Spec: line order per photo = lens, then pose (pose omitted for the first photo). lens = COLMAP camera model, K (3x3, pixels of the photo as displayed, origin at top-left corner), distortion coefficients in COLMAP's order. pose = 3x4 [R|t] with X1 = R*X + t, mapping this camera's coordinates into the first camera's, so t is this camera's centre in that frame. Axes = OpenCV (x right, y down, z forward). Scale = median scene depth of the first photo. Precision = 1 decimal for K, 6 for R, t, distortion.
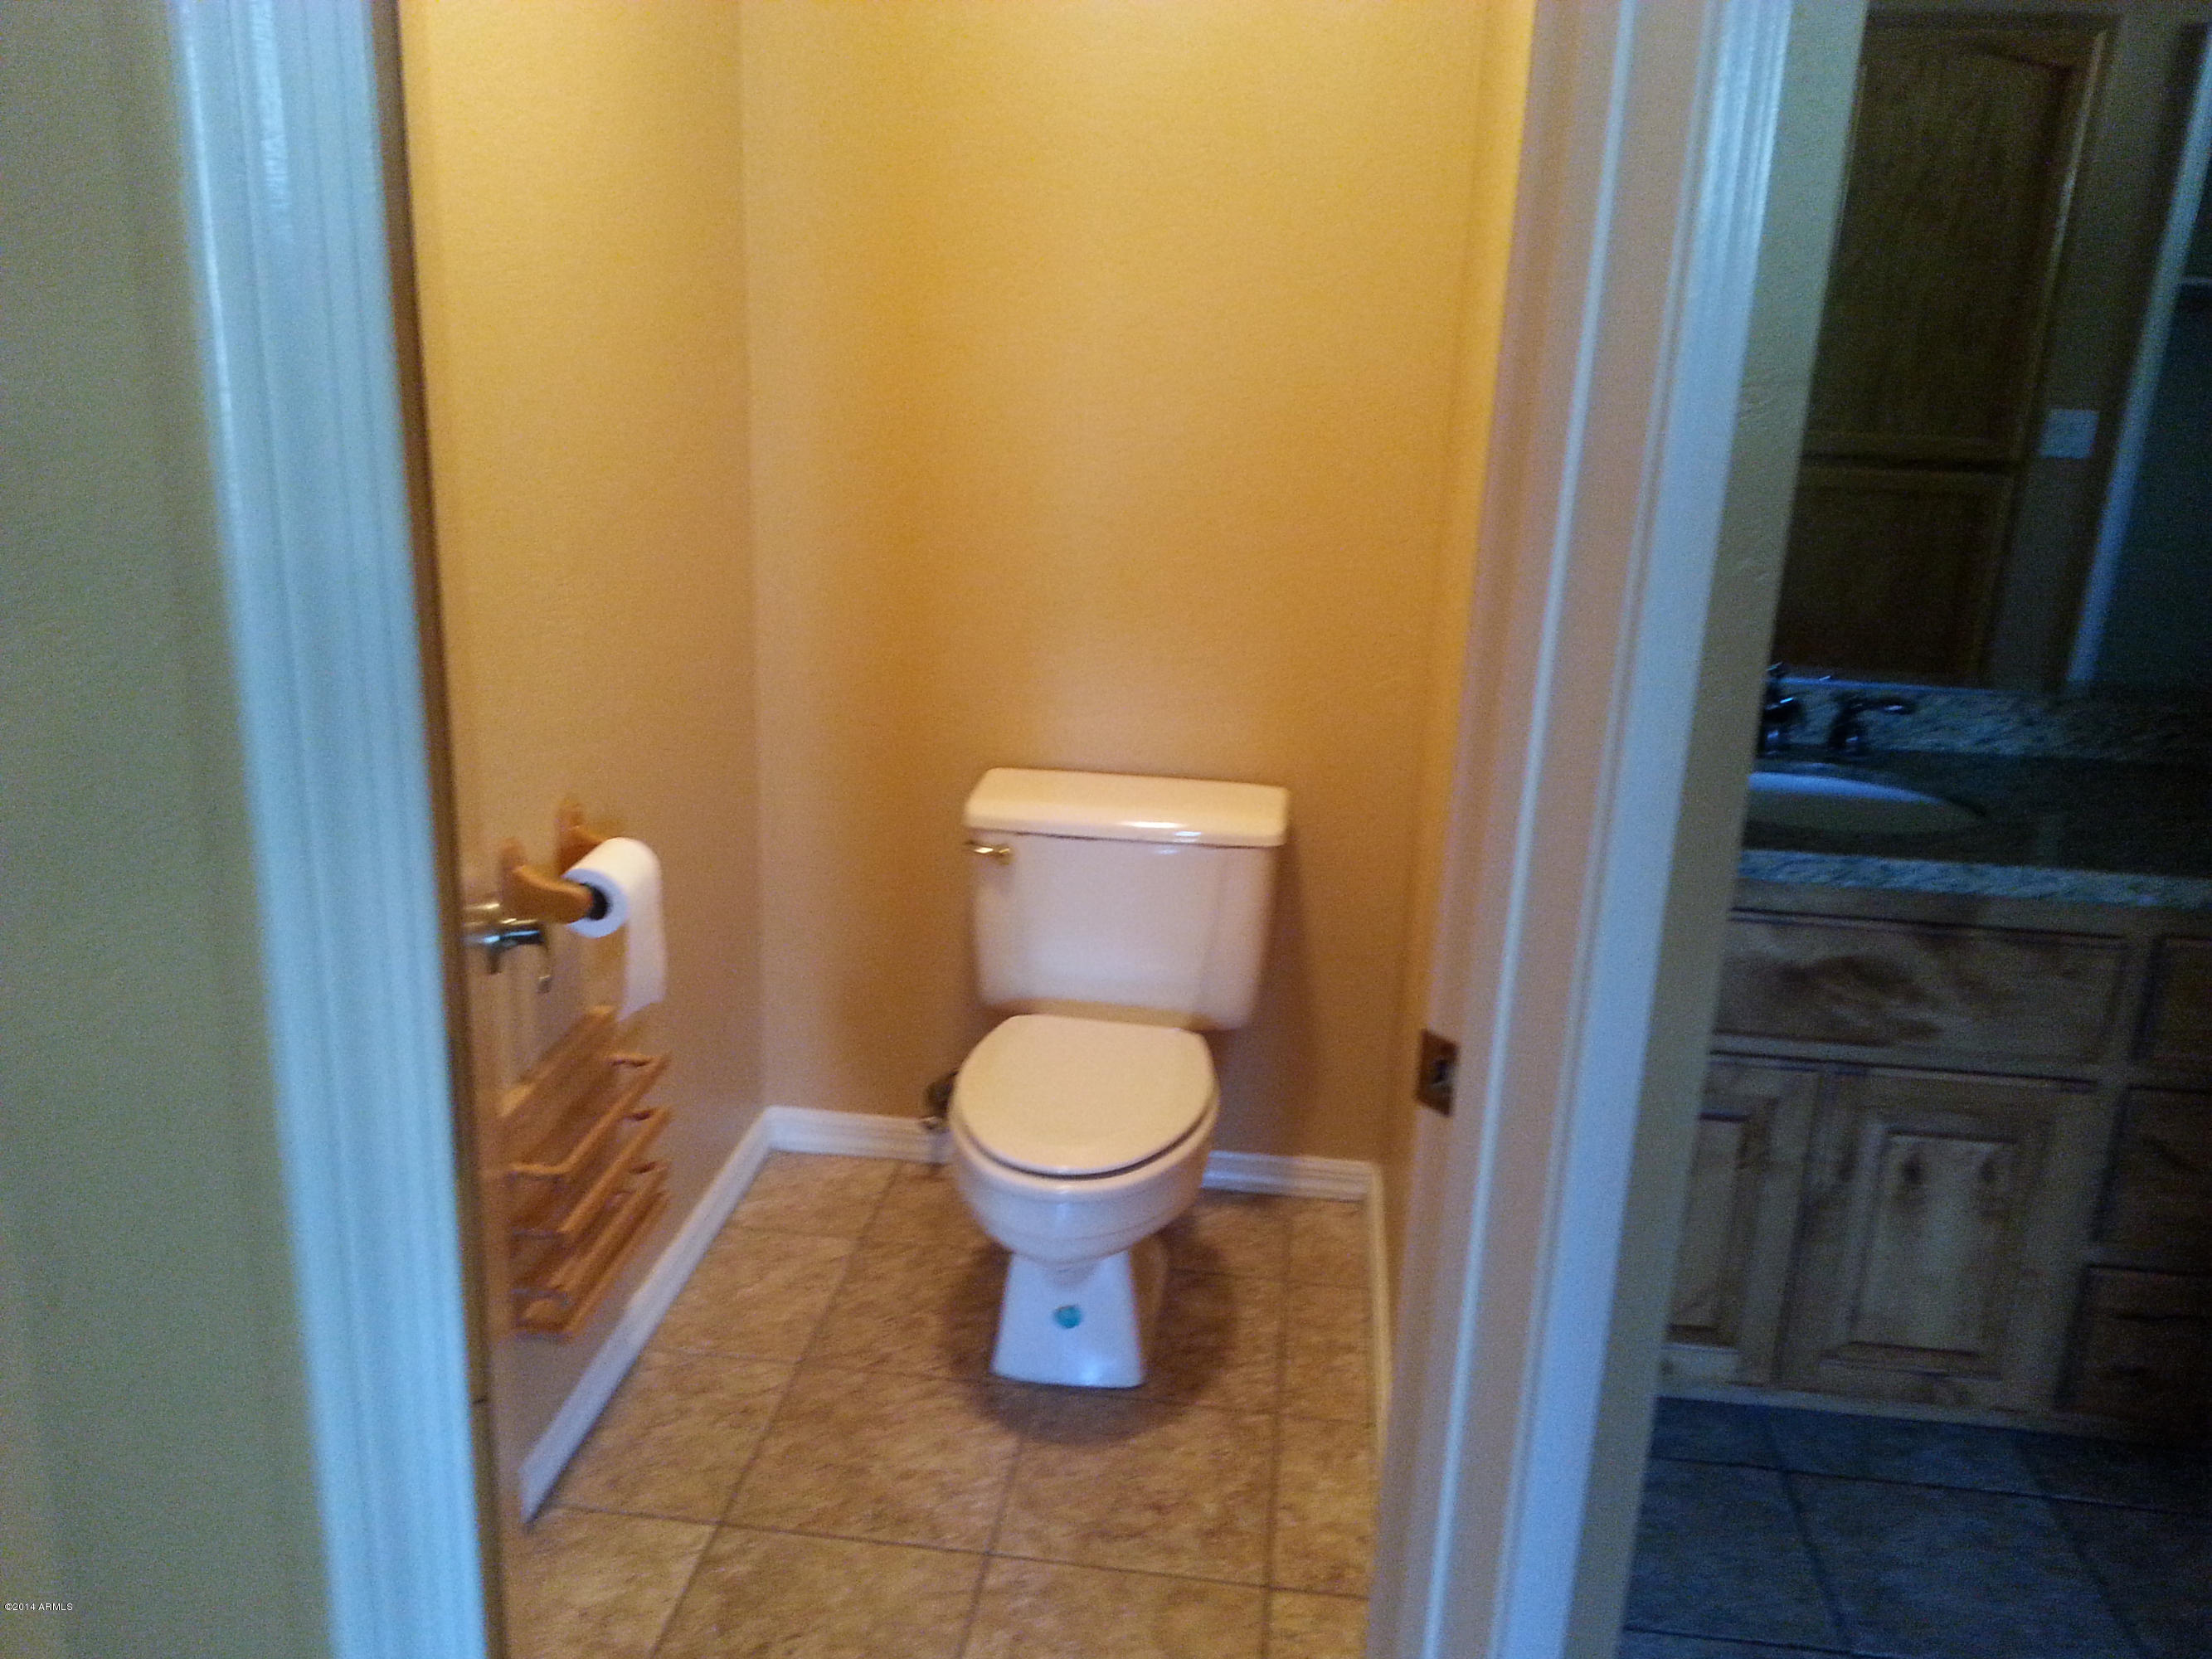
lens RADIAL K [[1807.3, 0, 1106.1], [0, 1807.3, 829.5], [0, 0, 1]] dist [0.009887, -0.000181]
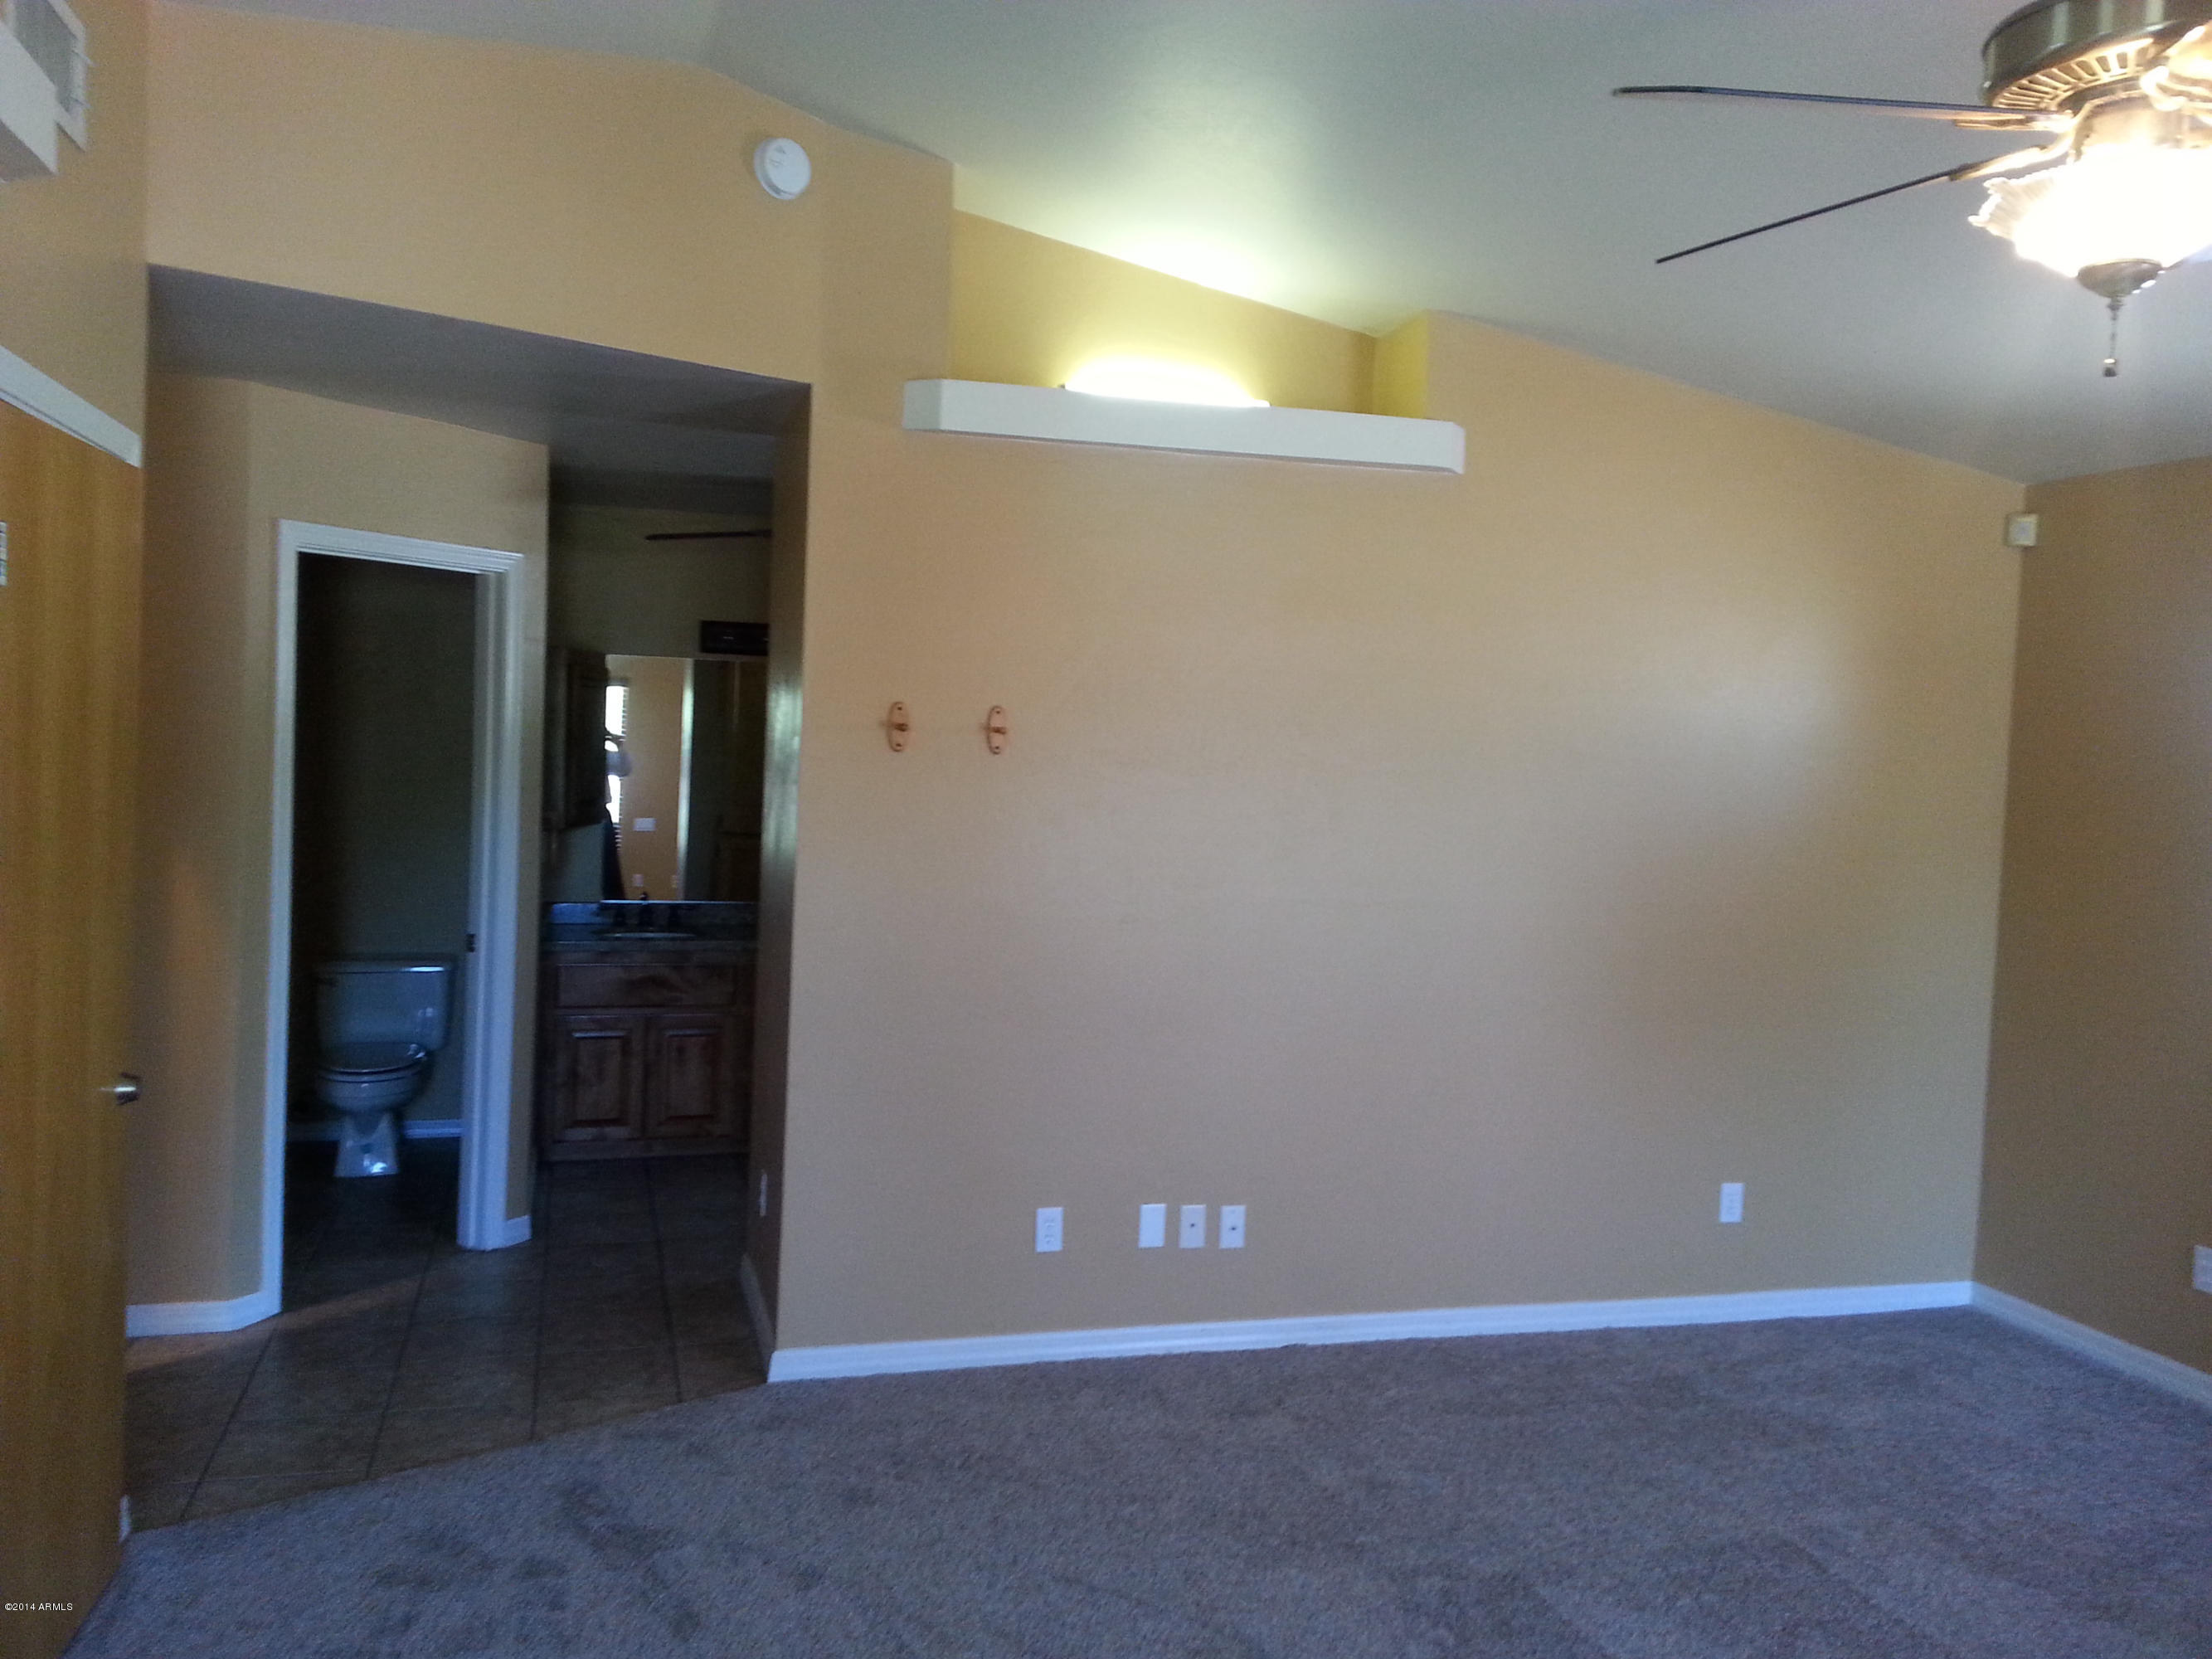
lens RADIAL K [[1807.3, 0, 1108.3], [0, 1807.3, 828.1], [0, 0, 1]] dist [0.009887, -0.000181]
pose [[0.918341, -0.023626, 0.395083, -0.062832], [0.121529, 0.966827, -0.224669, 0.581515], [-0.376669, 0.254337, 0.890749, -1.942105]]
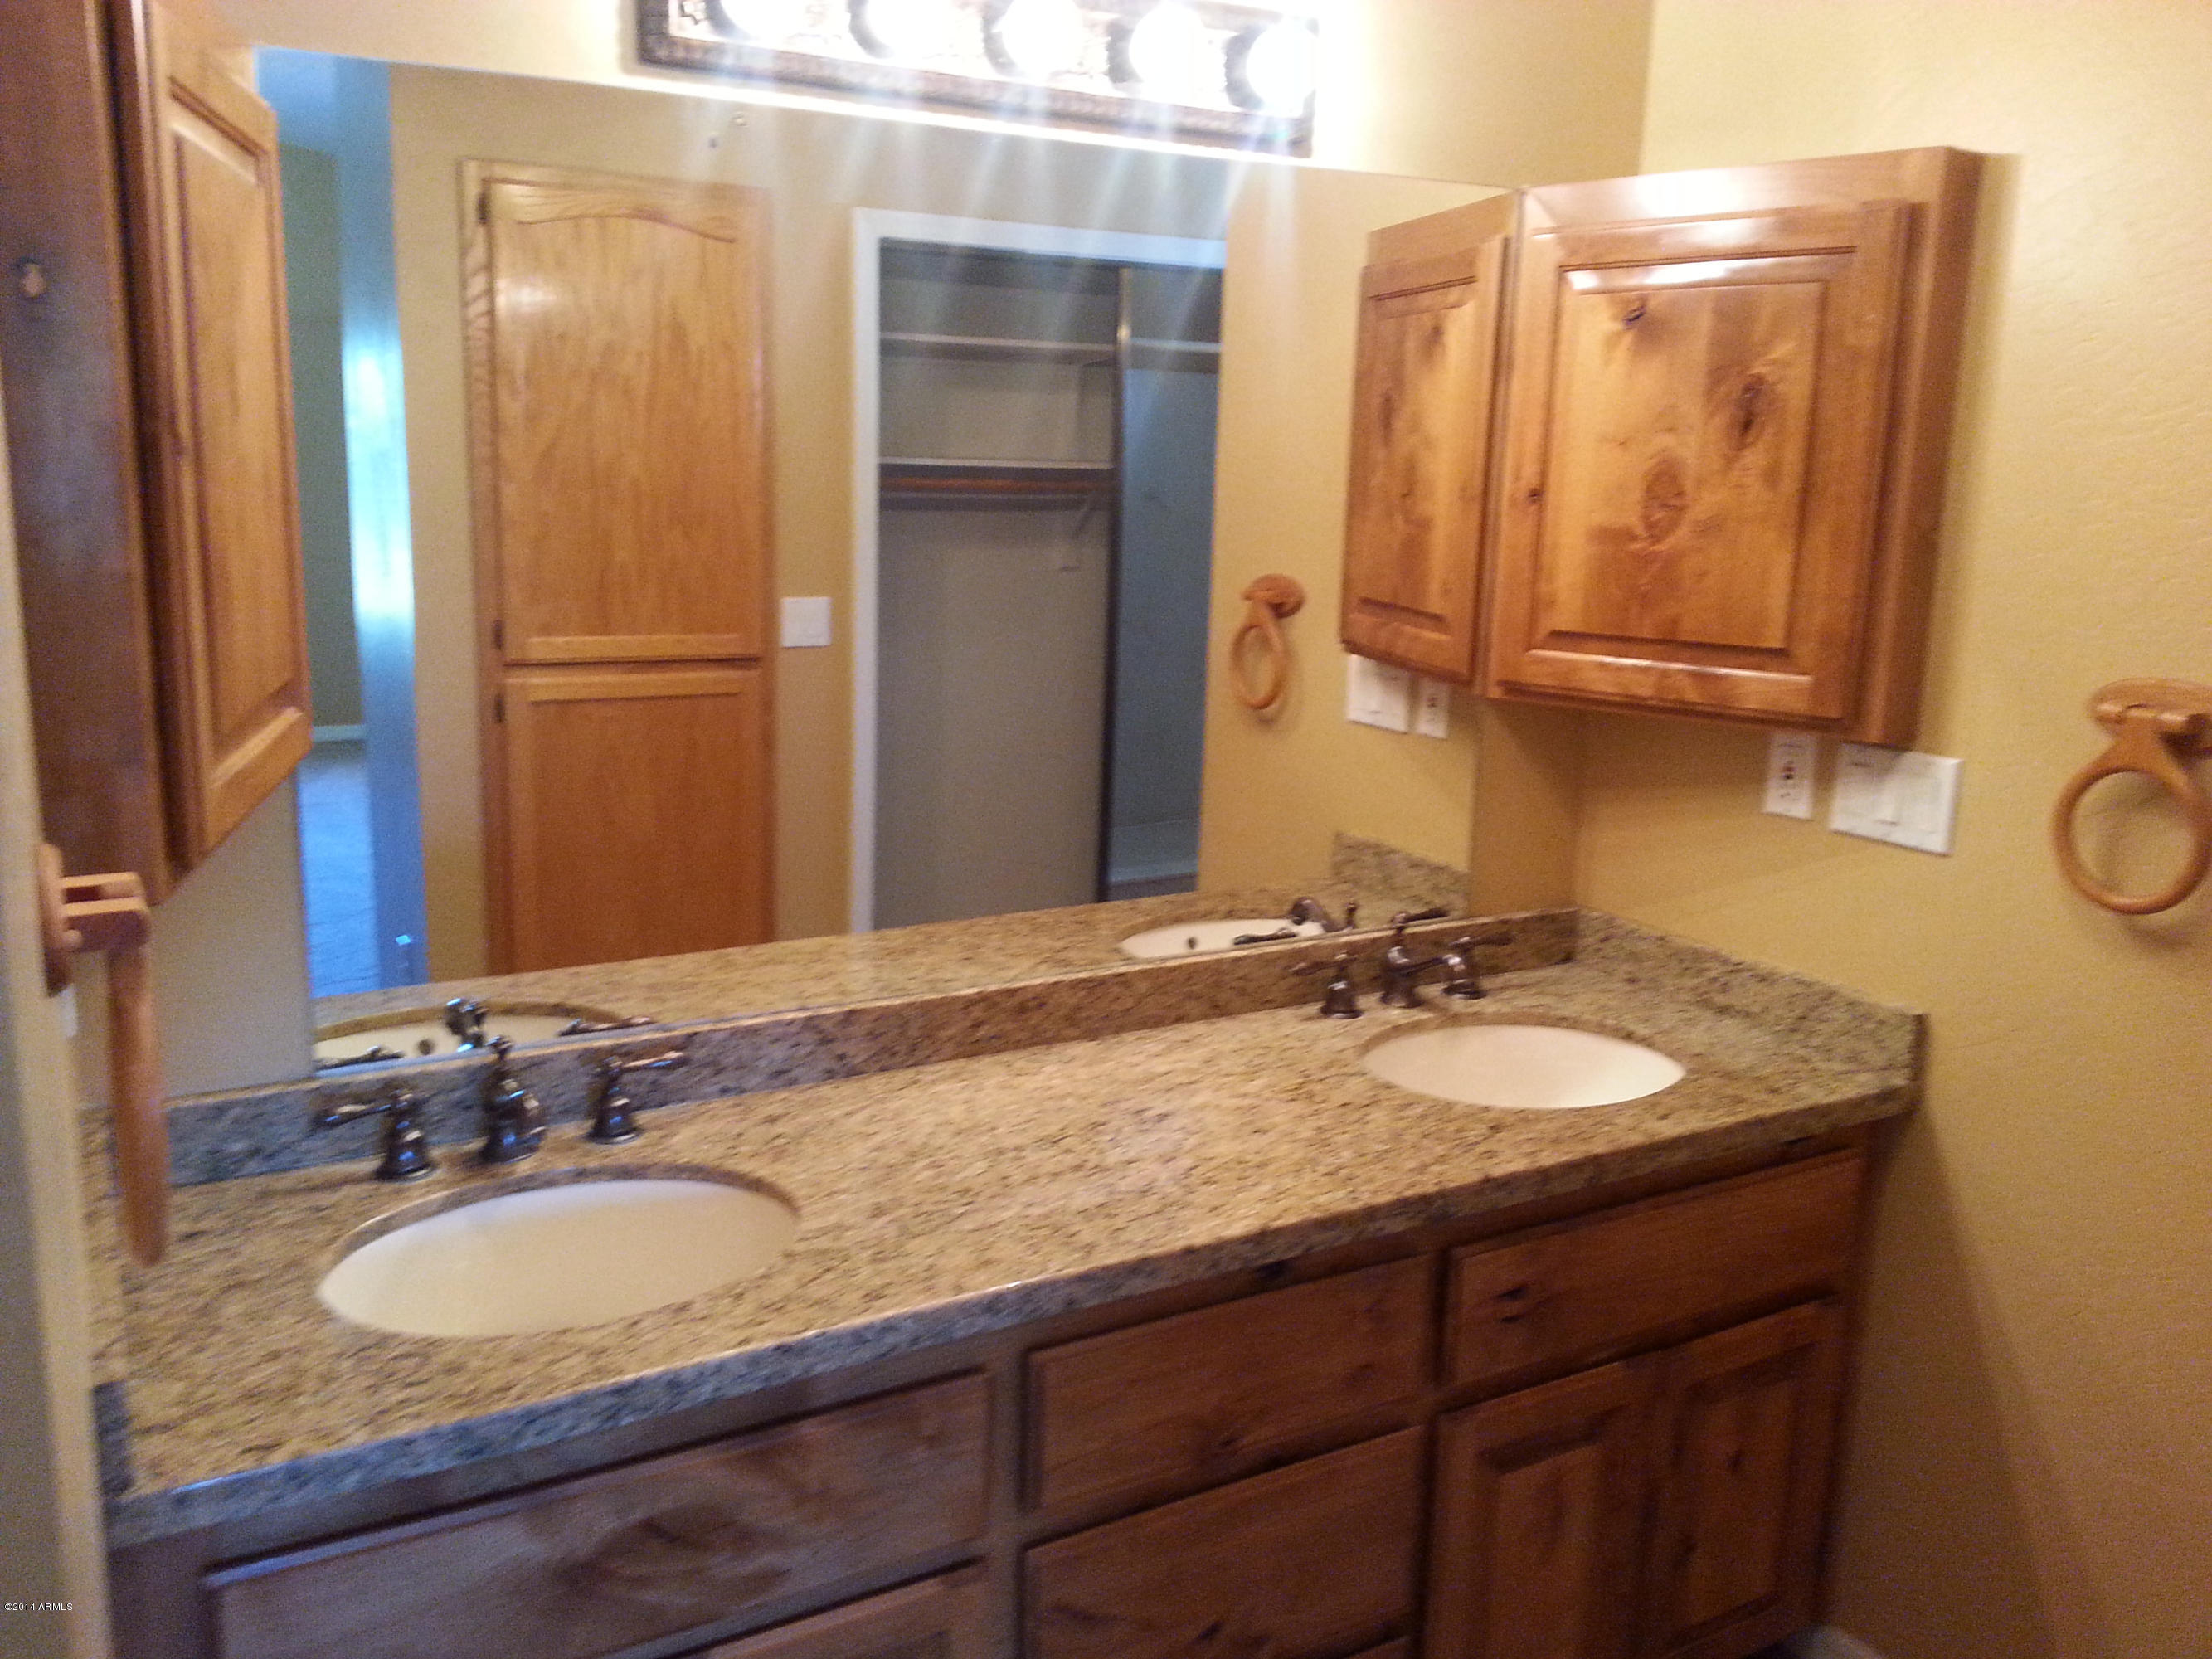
lens RADIAL K [[1807.3, 0, 1104.9], [0, 1807.3, 827.2], [0, 0, 1]] dist [0.009887, -0.000181]
pose [[0.800309, -0.132886, 0.584676, 0.185002], [0.176670, 0.984103, -0.018158, -0.135920], [-0.572968, 0.117826, 0.811064, 0.323676]]
